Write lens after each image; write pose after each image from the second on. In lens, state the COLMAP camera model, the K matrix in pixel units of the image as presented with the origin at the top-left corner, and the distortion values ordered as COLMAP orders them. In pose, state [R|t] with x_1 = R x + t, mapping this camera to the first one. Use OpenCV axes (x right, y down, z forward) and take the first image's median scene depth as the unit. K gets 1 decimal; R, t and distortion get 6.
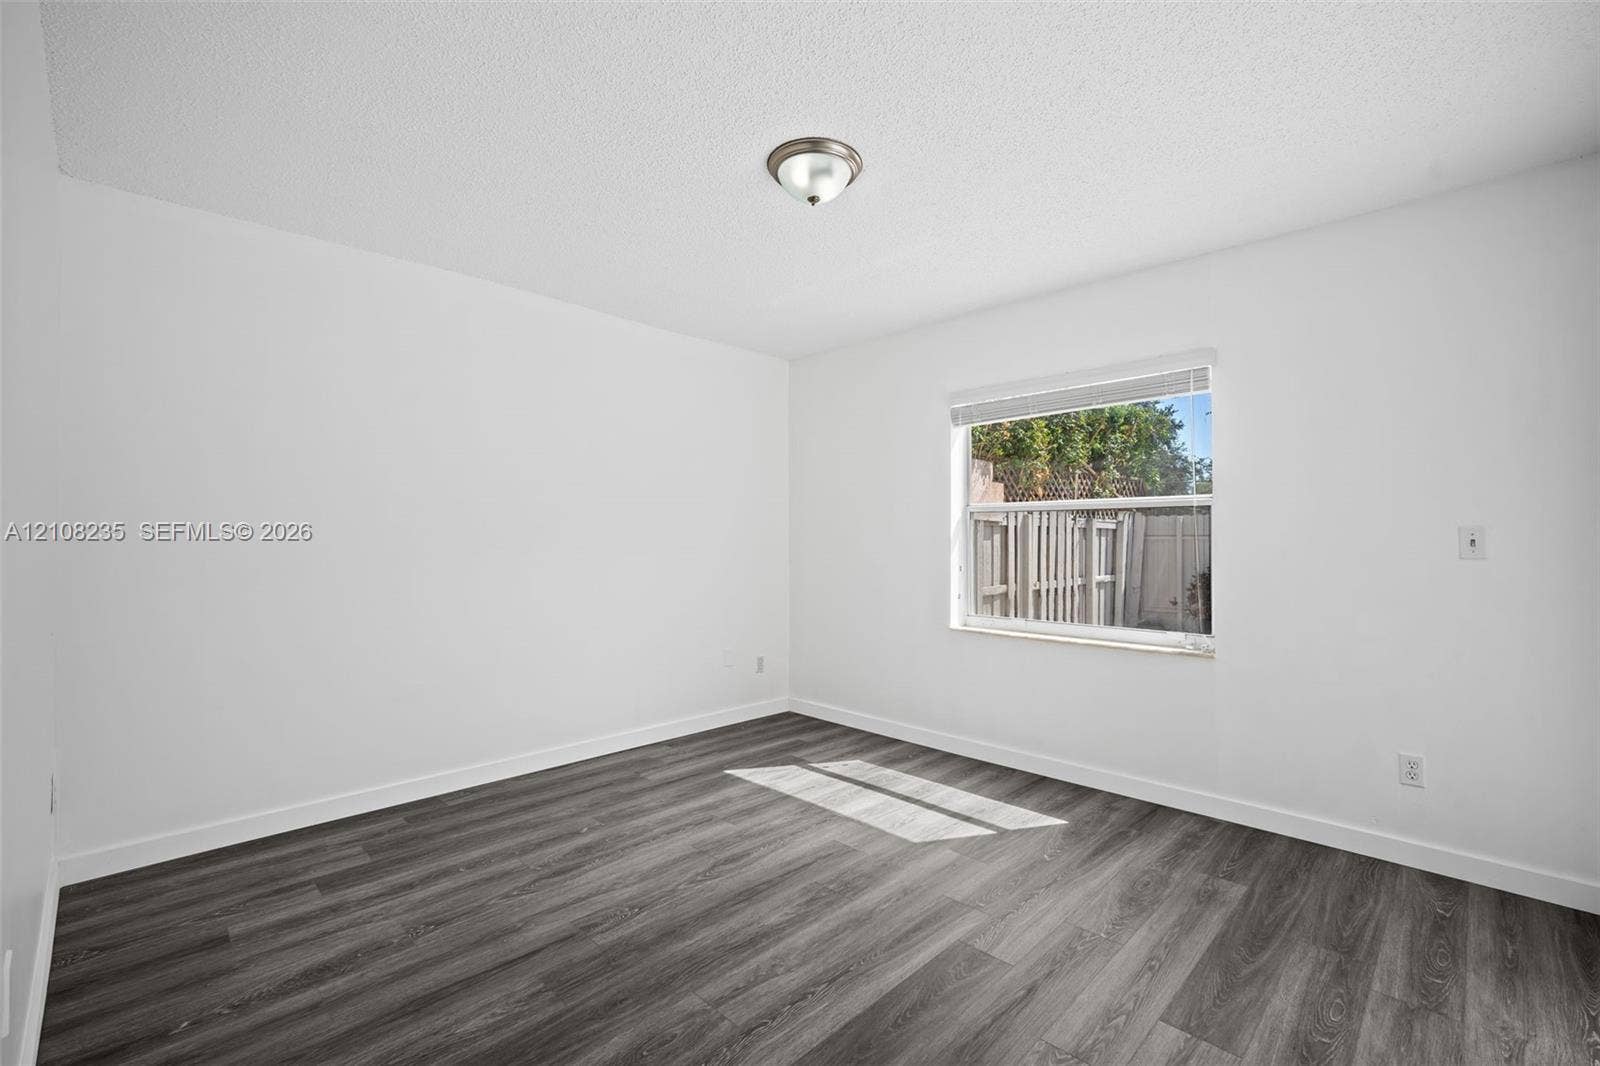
lens RADIAL K [[693.7, 0, 793.3], [0, 693.7, 539.4], [0, 0, 1]] dist [-0.001316, 0.000833]
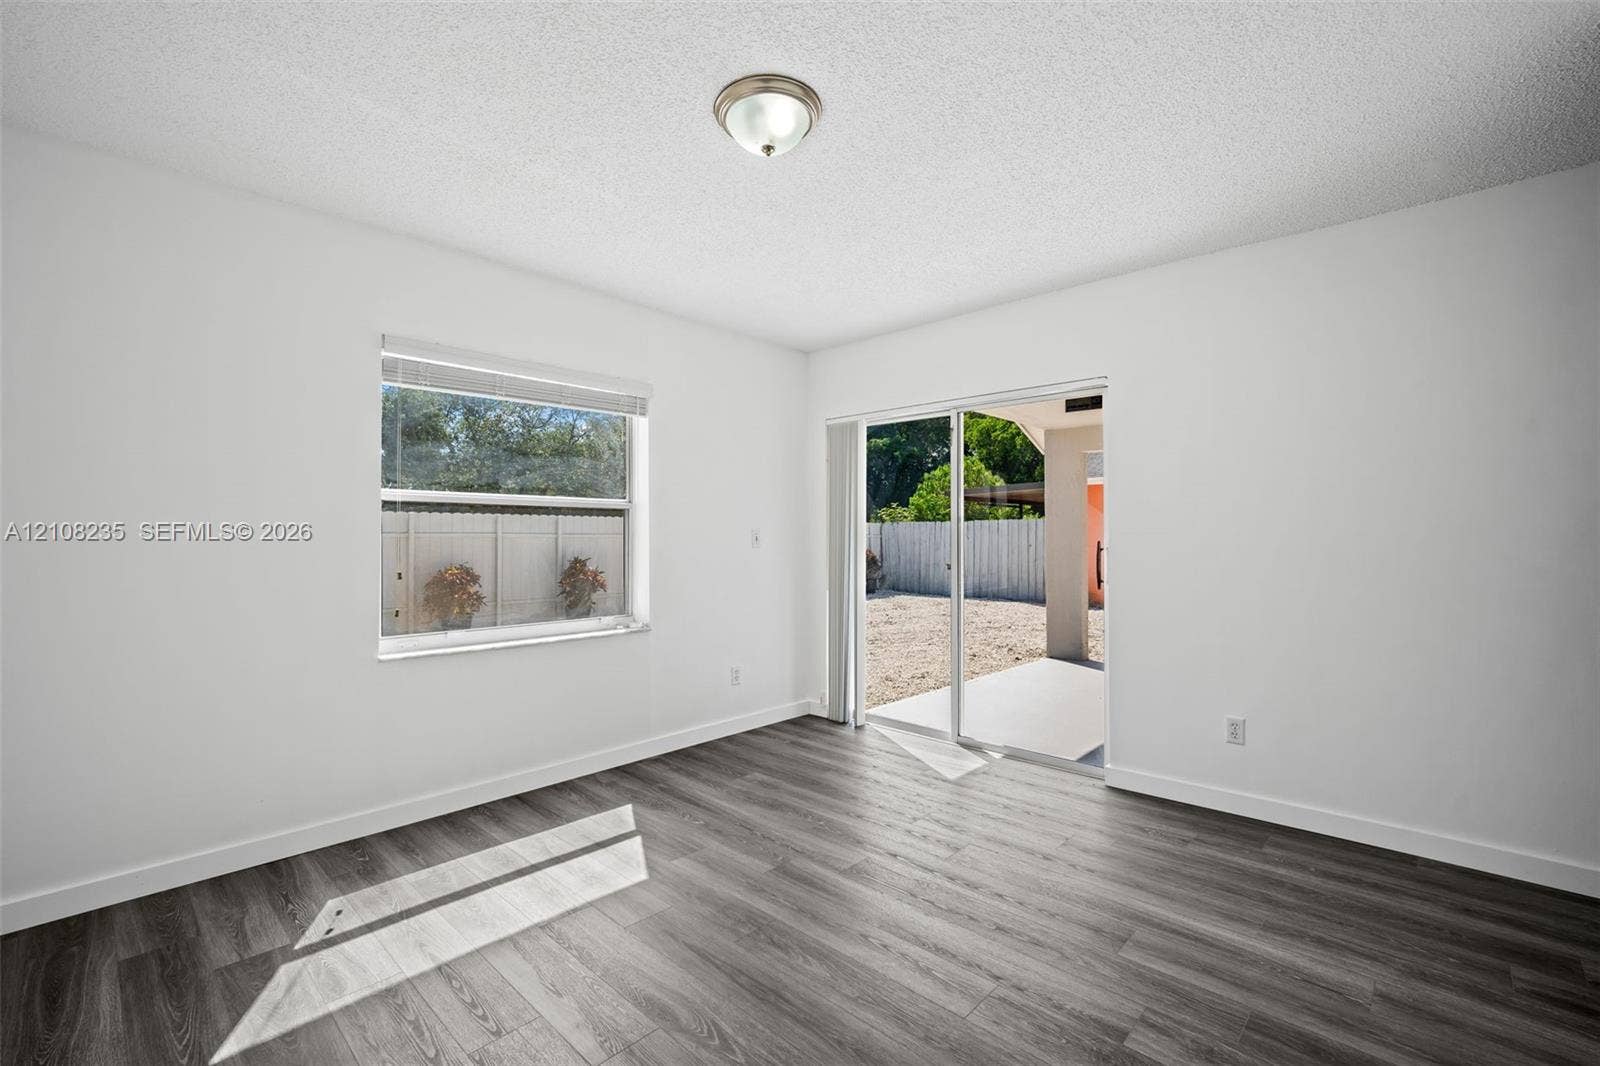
lens RADIAL K [[693.7, 0, 794.4], [0, 693.7, 539.1], [0, 0, 1]] dist [-0.001316, 0.000833]
pose [[-0.019175, -0.008717, 0.999778, -0.605540], [0.000060, 0.999962, 0.008720, -0.005900], [-0.999816, 0.000227, -0.019174, 0.699436]]
